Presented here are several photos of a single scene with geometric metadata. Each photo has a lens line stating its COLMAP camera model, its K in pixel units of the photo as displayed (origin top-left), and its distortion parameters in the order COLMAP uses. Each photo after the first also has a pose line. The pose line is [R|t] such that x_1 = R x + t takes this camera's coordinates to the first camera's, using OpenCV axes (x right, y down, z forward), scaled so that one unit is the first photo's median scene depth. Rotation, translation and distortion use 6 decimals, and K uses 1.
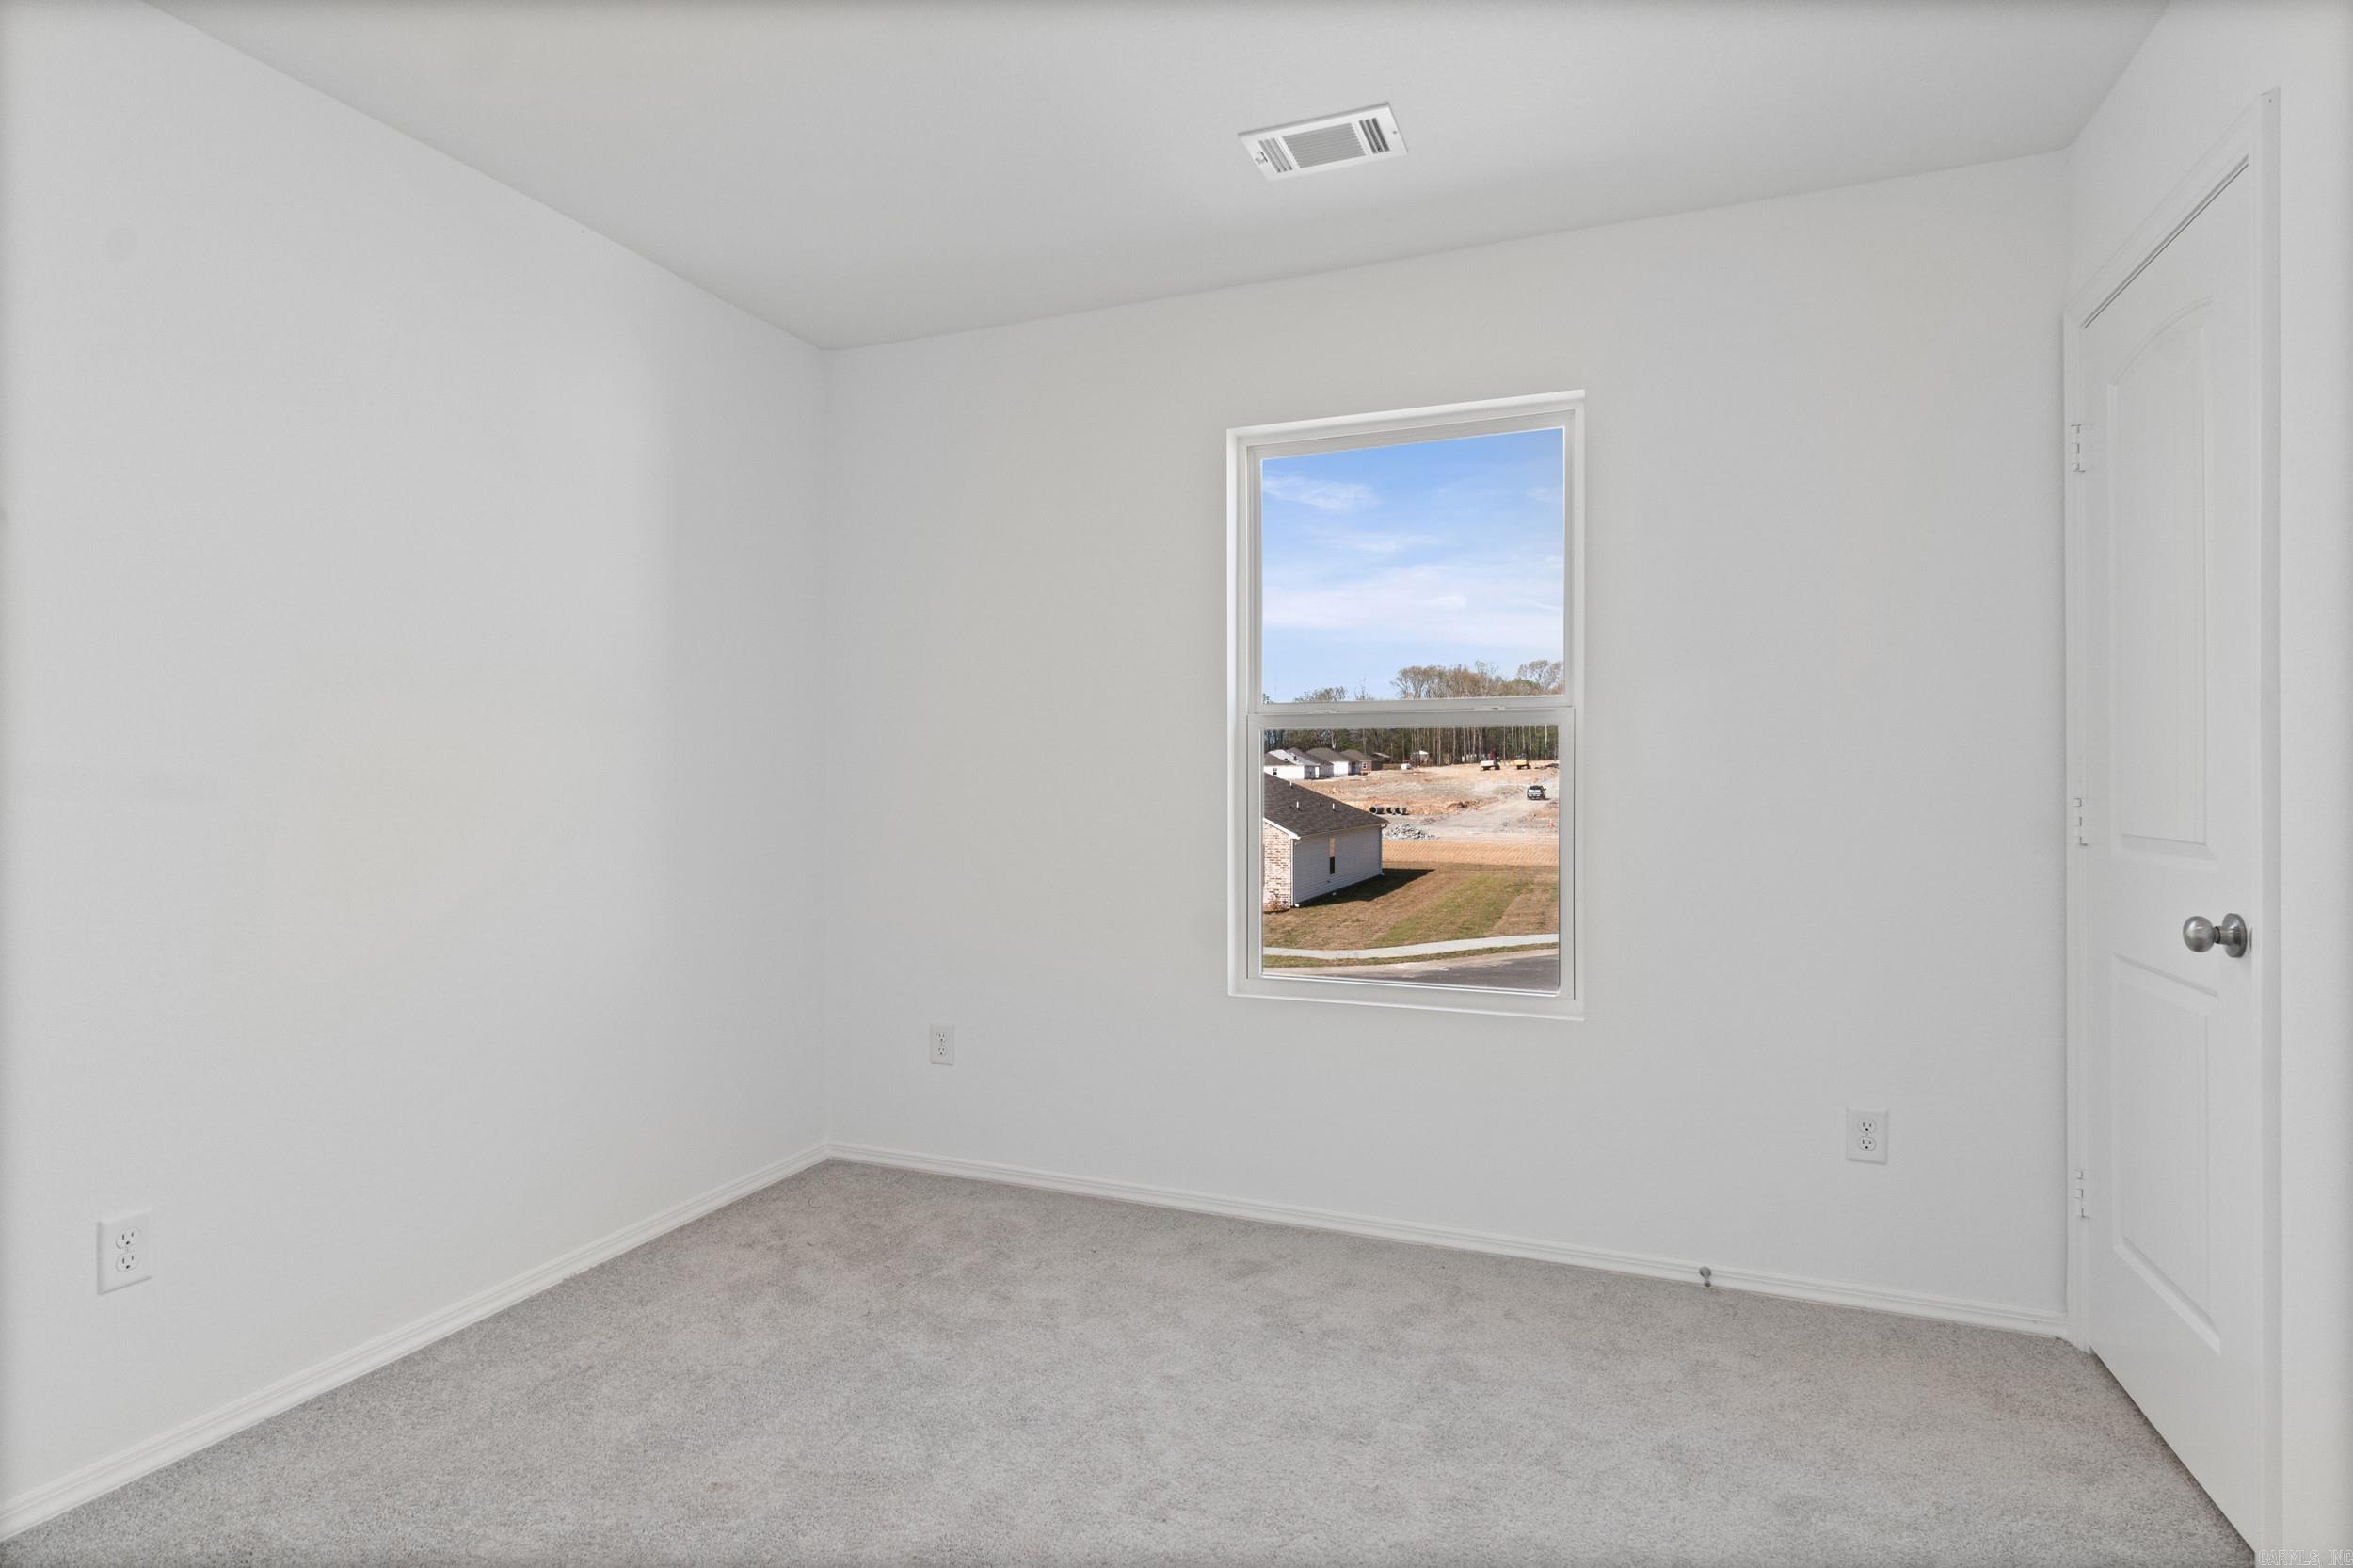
lens RADIAL K [[1198.3, 0, 1167.3], [0, 1198.3, 792.5], [0, 0, 1]] dist [0.000748, -0.001888]
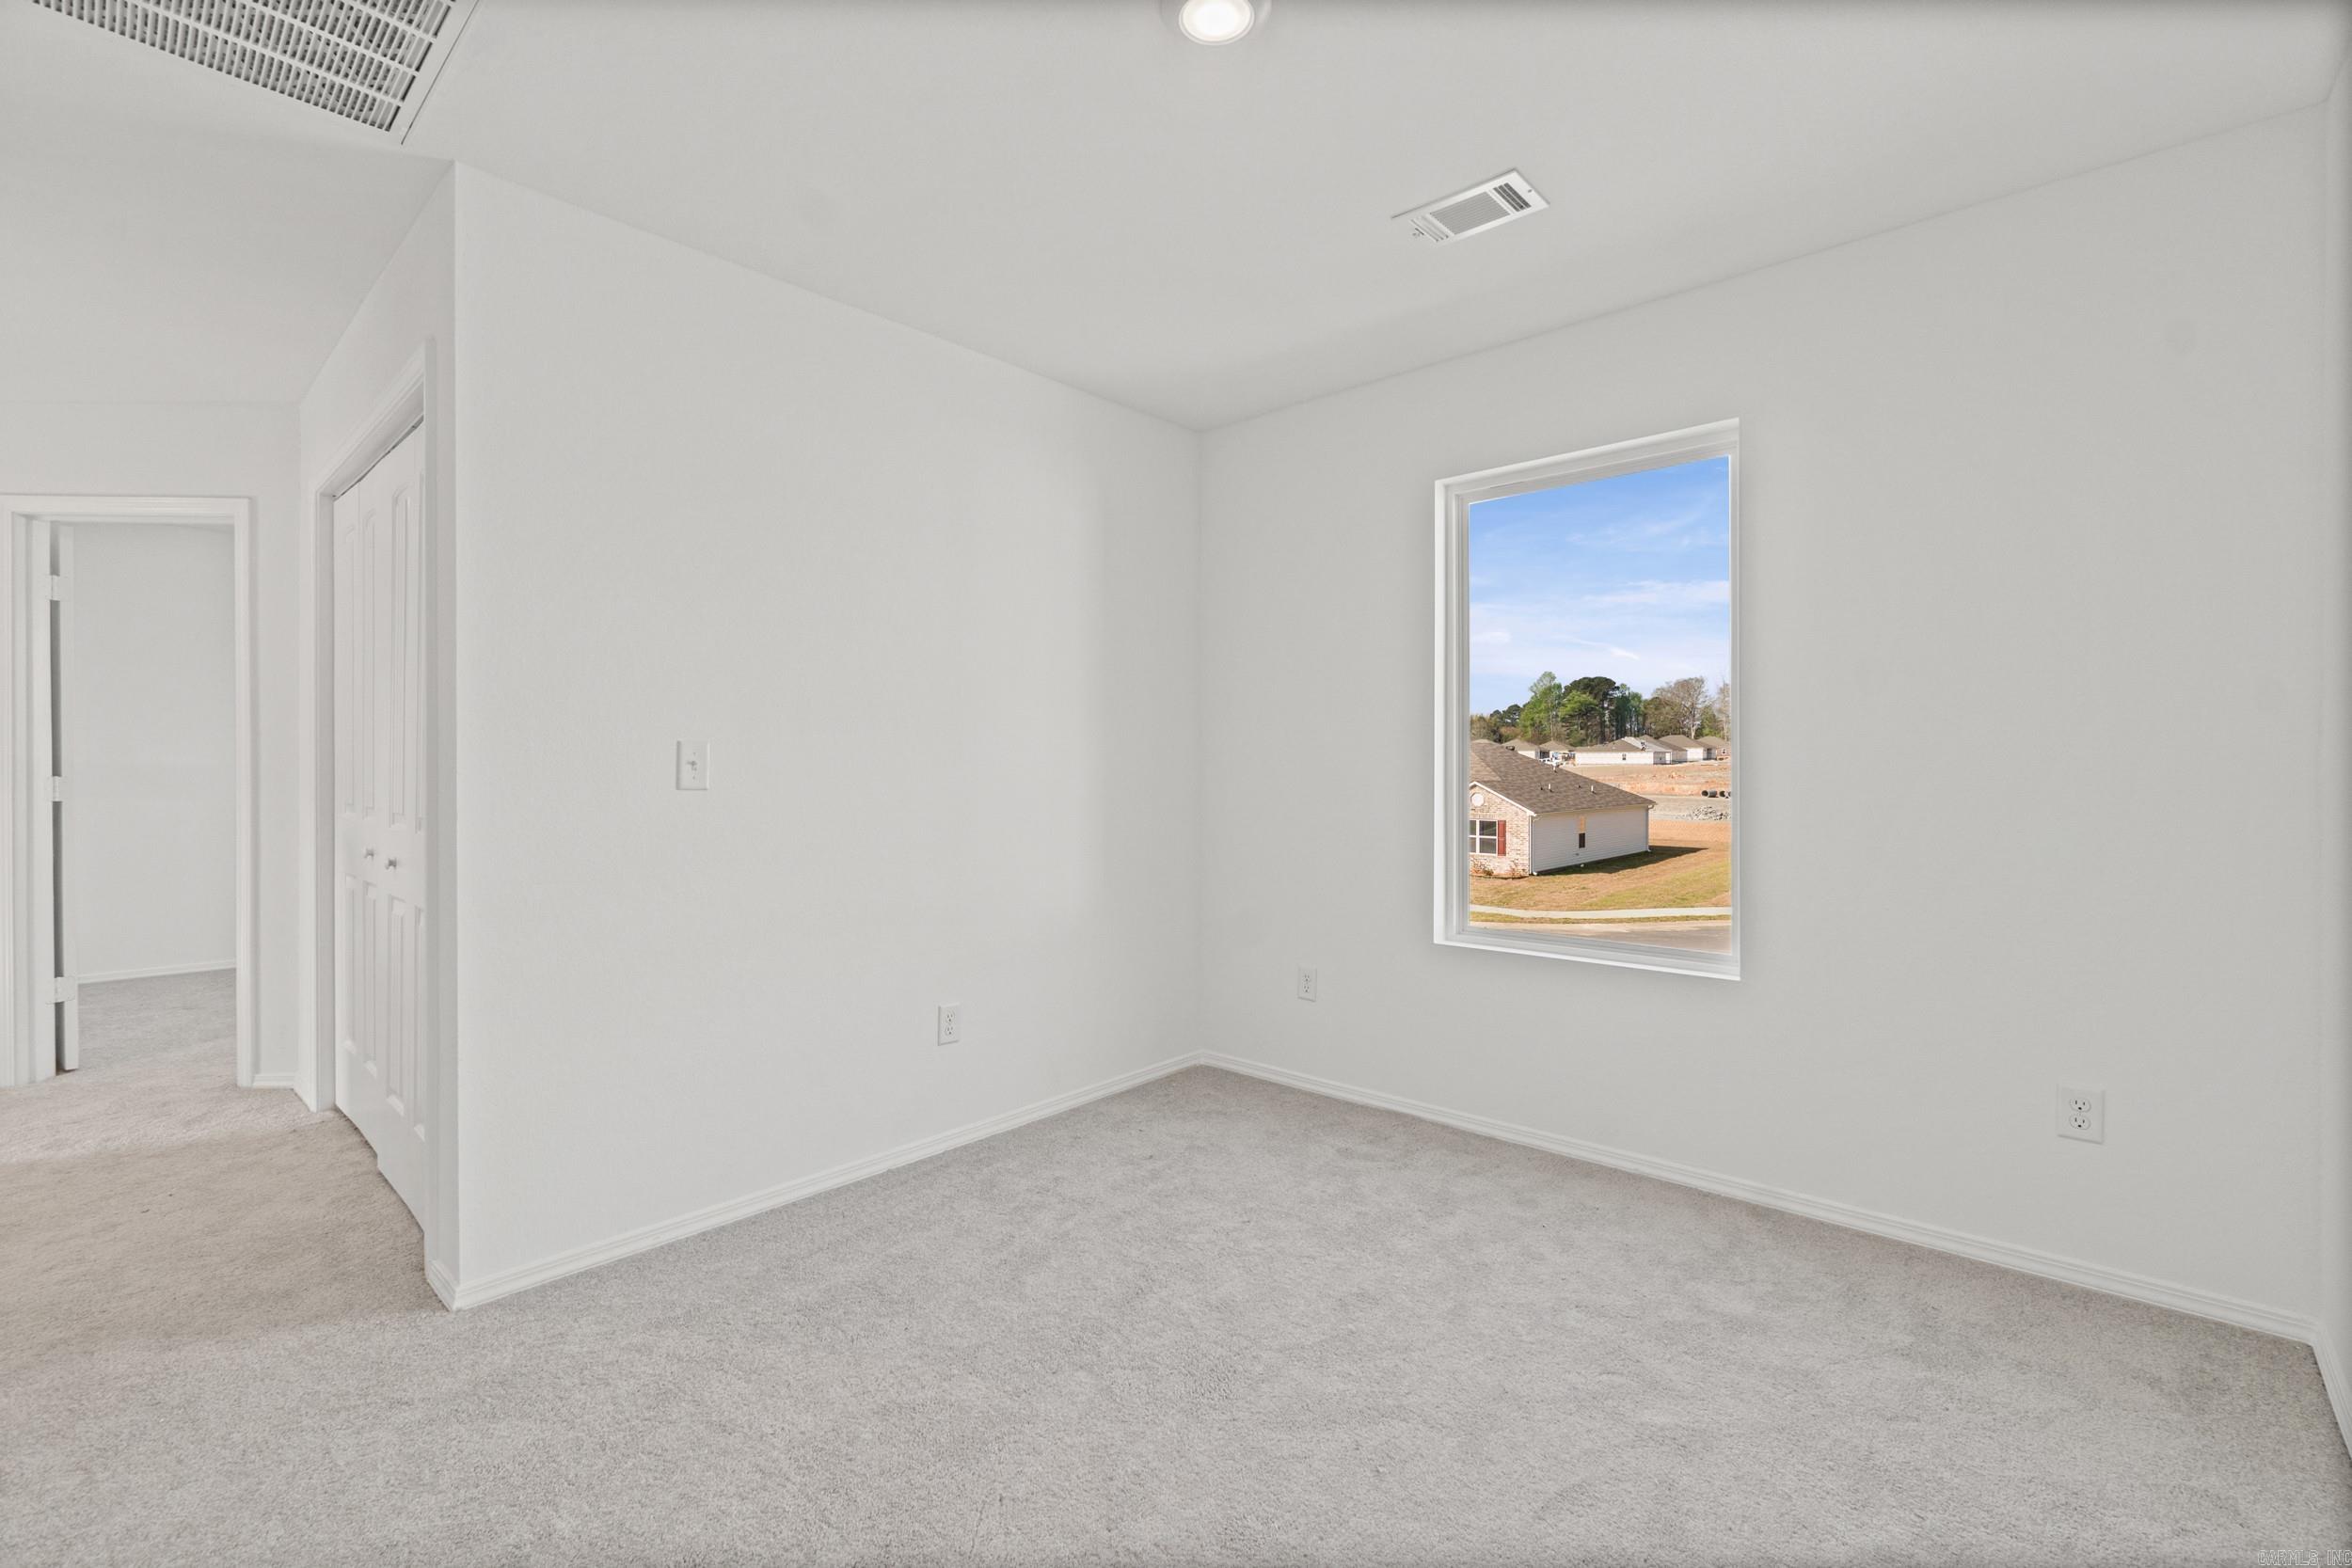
lens RADIAL K [[1018.6, 0, 1183.4], [0, 1018.6, 775.7], [0, 0, 1]] dist [-0.004890, 0.000992]
pose [[0.941460, -0.001488, -0.337122, 0.121420], [0.001028, 0.999998, -0.001545, -0.000054], [0.337123, 0.001108, 0.941460, -0.051058]]
